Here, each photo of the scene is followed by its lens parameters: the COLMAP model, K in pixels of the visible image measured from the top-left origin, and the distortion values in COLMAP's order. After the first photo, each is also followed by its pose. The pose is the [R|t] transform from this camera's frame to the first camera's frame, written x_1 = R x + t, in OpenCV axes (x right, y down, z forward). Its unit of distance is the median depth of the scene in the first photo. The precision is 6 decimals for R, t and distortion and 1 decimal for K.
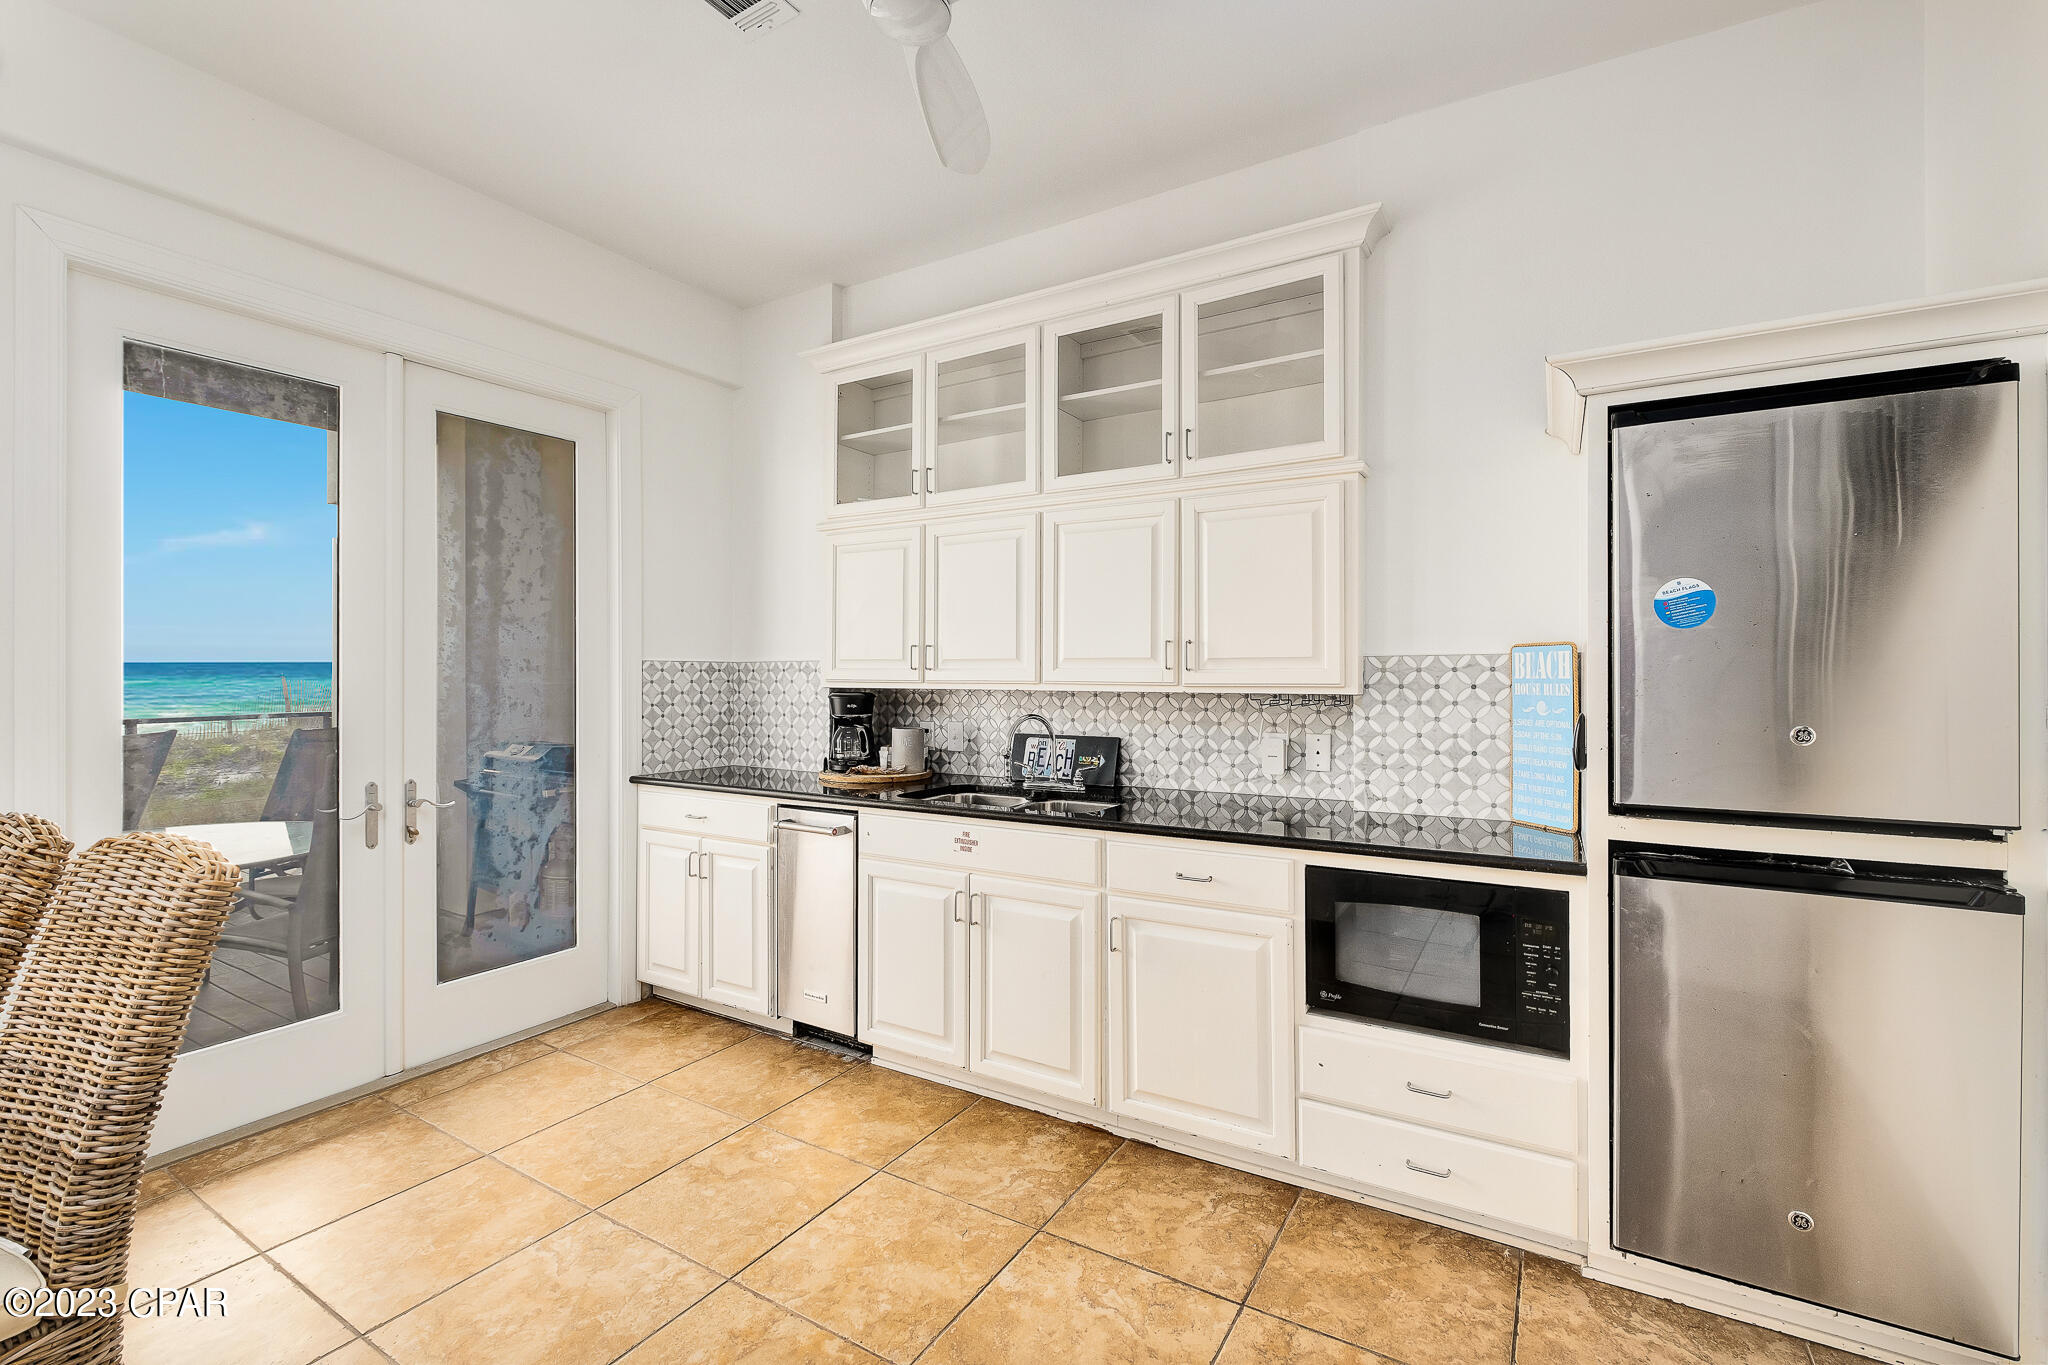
lens RADIAL K [[905.2, 0, 1006.4], [0, 905.2, 666.4], [0, 0, 1]] dist [0.001145, -0.001297]
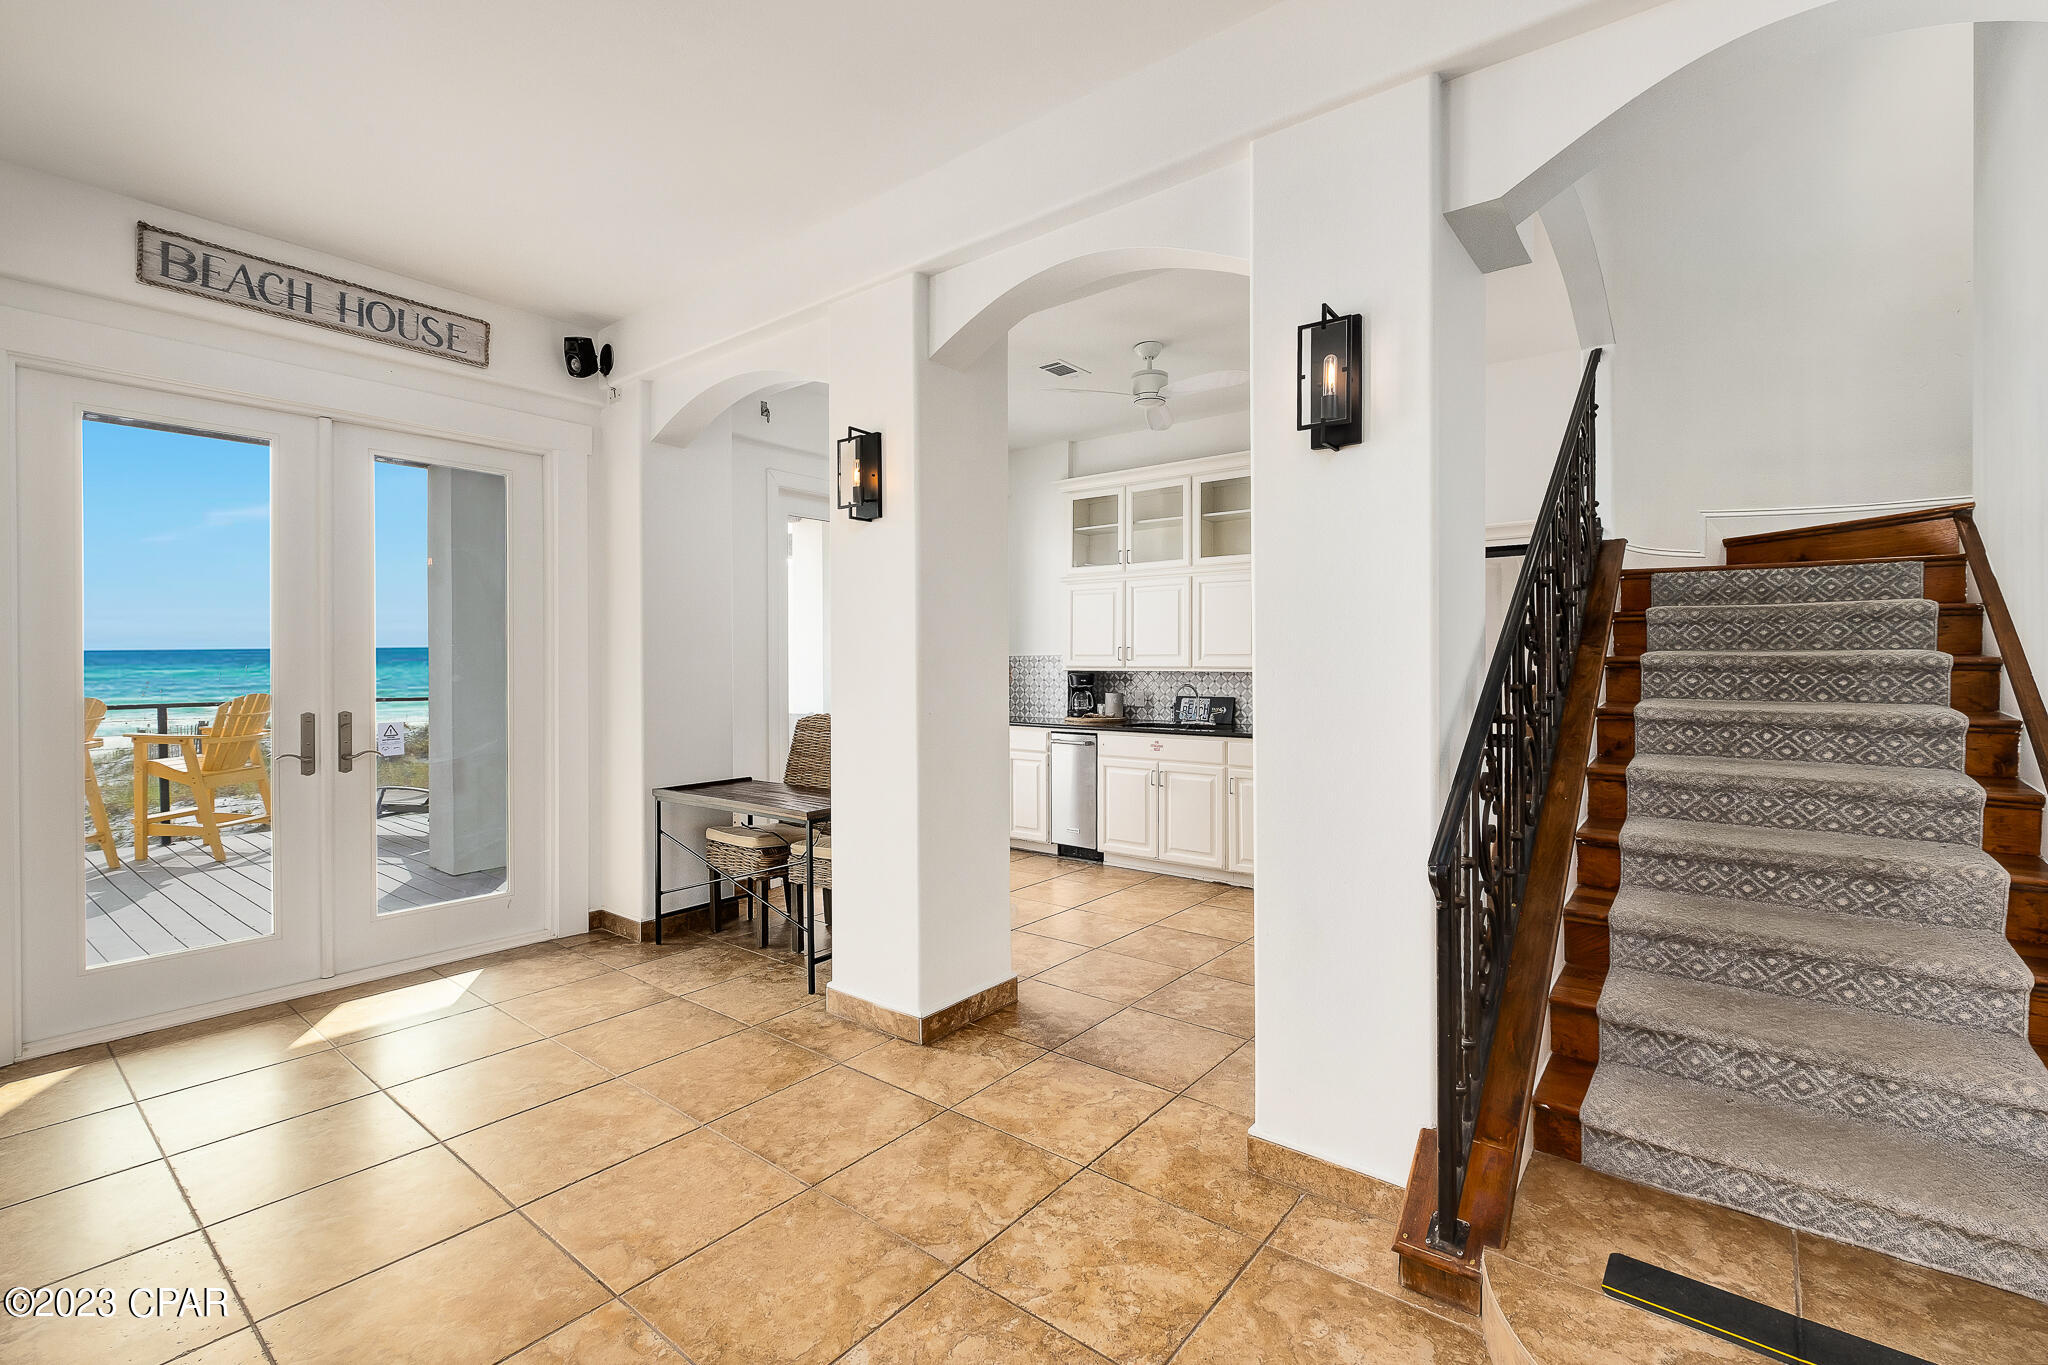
lens RADIAL K [[905.2, 0, 1021.5], [0, 905.2, 667.1], [0, 0, 1]] dist [0.001145, -0.001297]
pose [[0.993784, -0.002490, -0.111299, -0.094686], [0.004029, 0.999899, 0.013603, -0.008093], [0.111254, -0.013967, 0.993694, -0.825323]]
